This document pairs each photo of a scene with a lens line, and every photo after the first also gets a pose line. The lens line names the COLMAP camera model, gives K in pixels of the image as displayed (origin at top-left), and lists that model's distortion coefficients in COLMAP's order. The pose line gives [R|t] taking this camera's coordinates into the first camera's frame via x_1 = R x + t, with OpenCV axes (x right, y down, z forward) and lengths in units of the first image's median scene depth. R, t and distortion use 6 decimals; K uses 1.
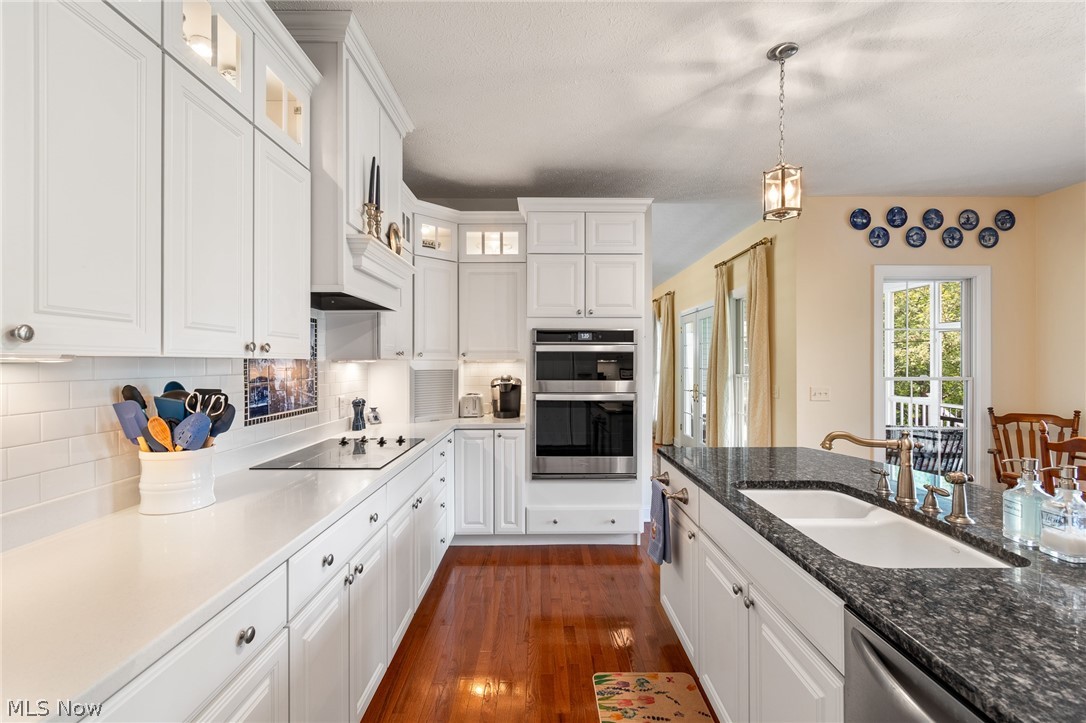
lens RADIAL K [[481.8, 0, 543.0], [0, 481.8, 361.5], [0, 0, 1]] dist [-0.001800, -0.000259]
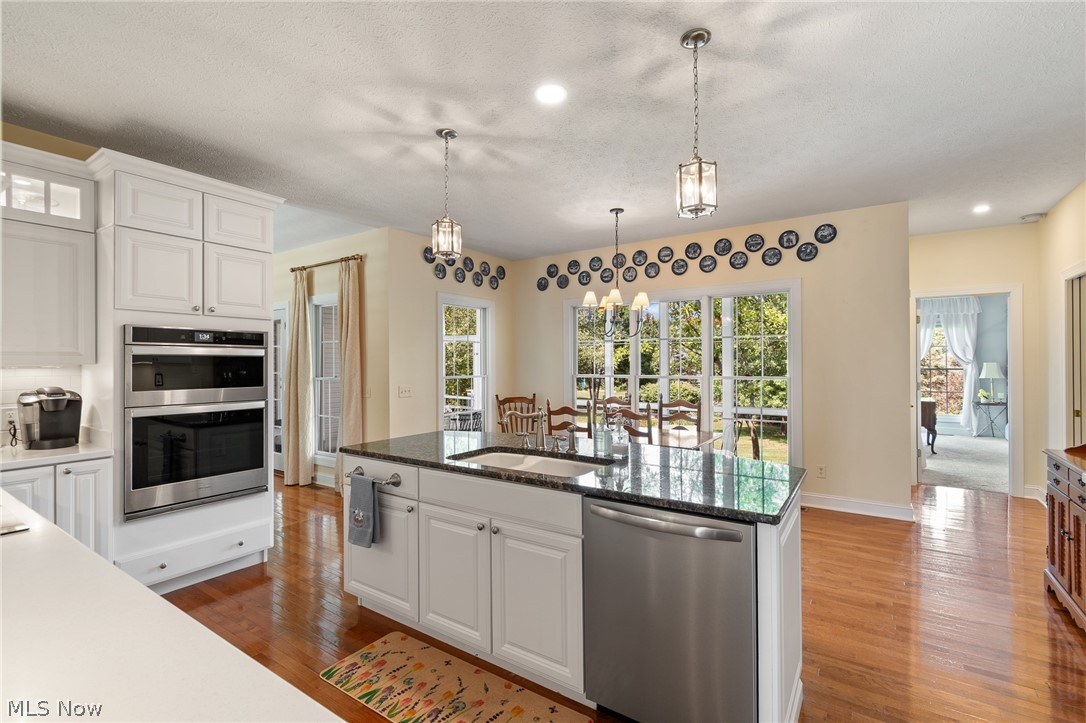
lens RADIAL K [[483.8, 0, 544.4], [0, 483.8, 359.1], [0, 0, 1]] dist [-0.000606, -0.000339]
pose [[0.564159, 0.004282, 0.825655, -0.280689], [0.005036, 0.999950, -0.008627, -0.002908], [-0.825651, 0.009025, 0.564109, 0.014906]]
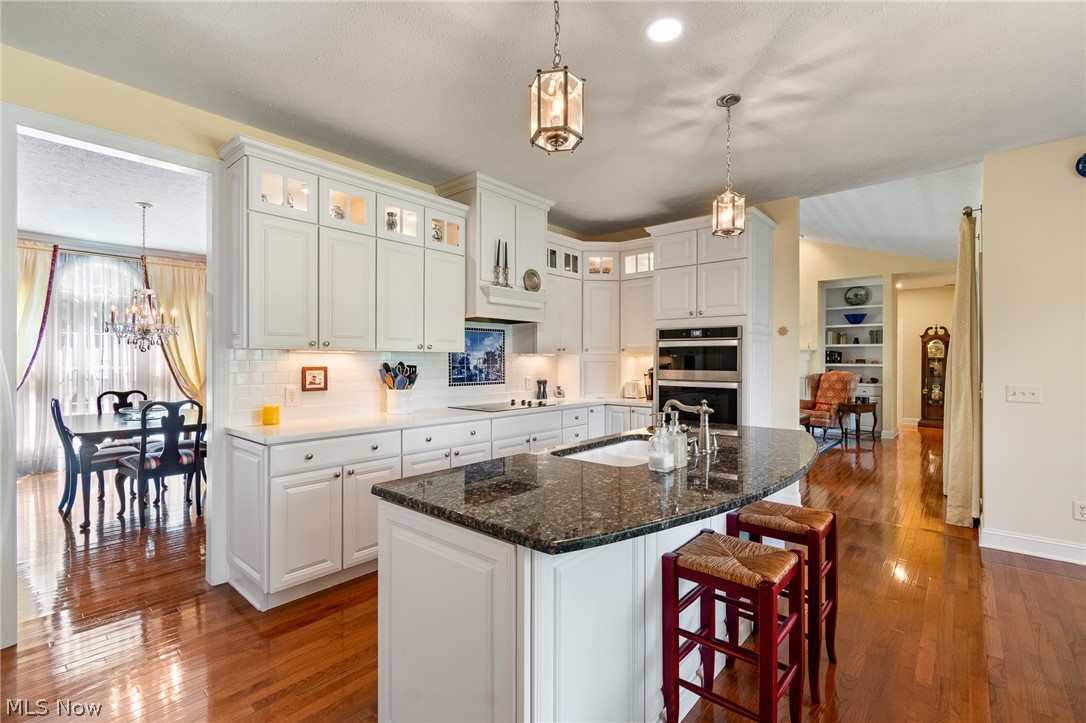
lens RADIAL K [[480.6, 0, 545.9], [0, 480.6, 358.6], [0, 0, 1]] dist [-0.000655, -0.000306]
pose [[0.756076, 0.000162, -0.654484, 0.583817], [-0.001172, 0.999999, -0.001106, 0.011879], [0.654483, 0.001603, 0.756075, -0.145755]]
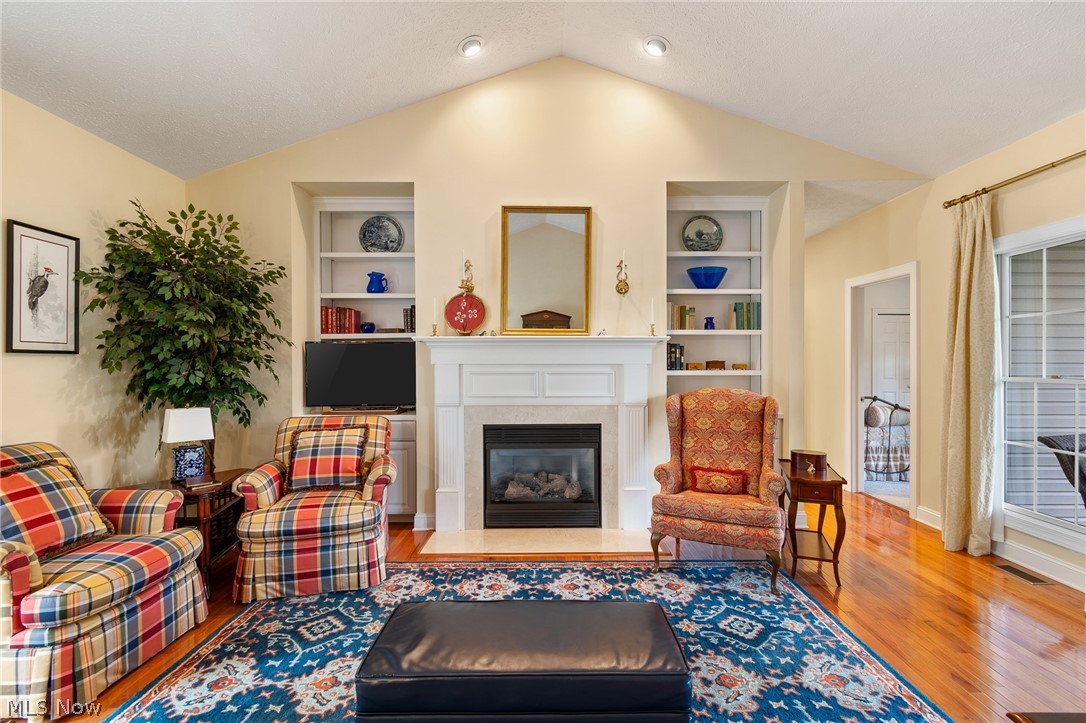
lens RADIAL K [[490.5, 0, 544.1], [0, 490.5, 364.9], [0, 0, 1]] dist [-0.000008, 0.000005]
pose [[0.999996, -0.001878, -0.002107, -0.247824], [0.001885, 0.999992, 0.003651, 0.015556], [0.002100, -0.003655, 0.999991, 1.546149]]
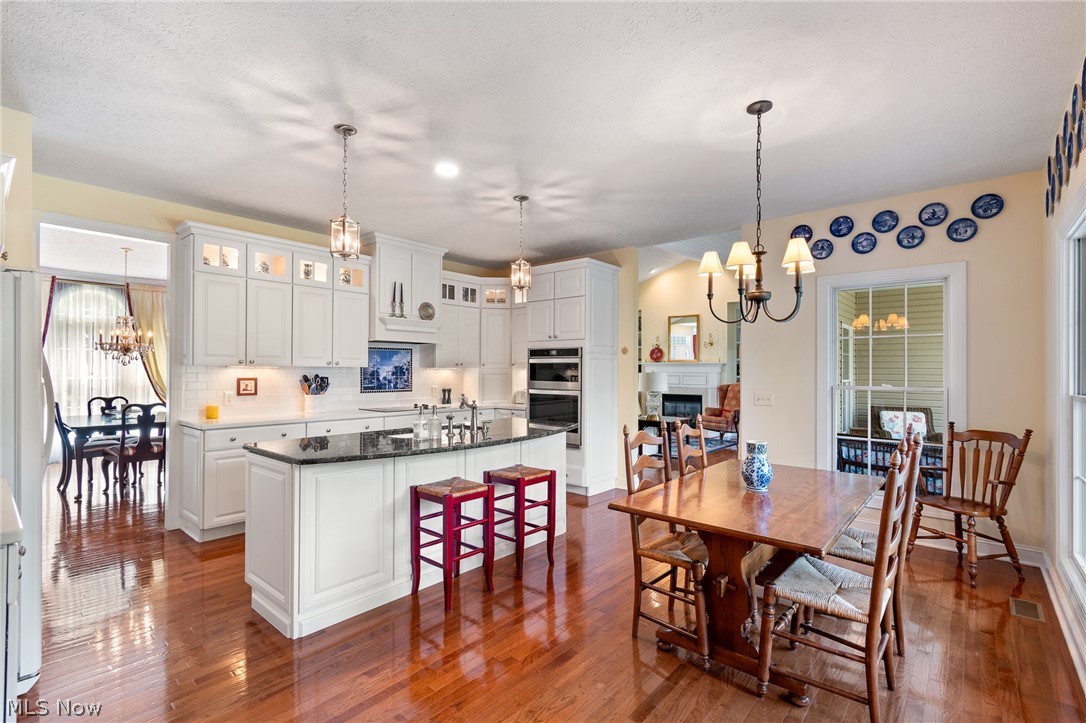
lens RADIAL K [[490.5, 0, 544.1], [0, 490.5, 364.9], [0, 0, 1]] dist [-0.000008, 0.000005]
pose [[0.756735, -0.002585, -0.653716, 1.089793], [-0.004270, 0.999951, -0.008897, 0.001084], [0.653707, 0.009524, 0.756688, -0.207889]]
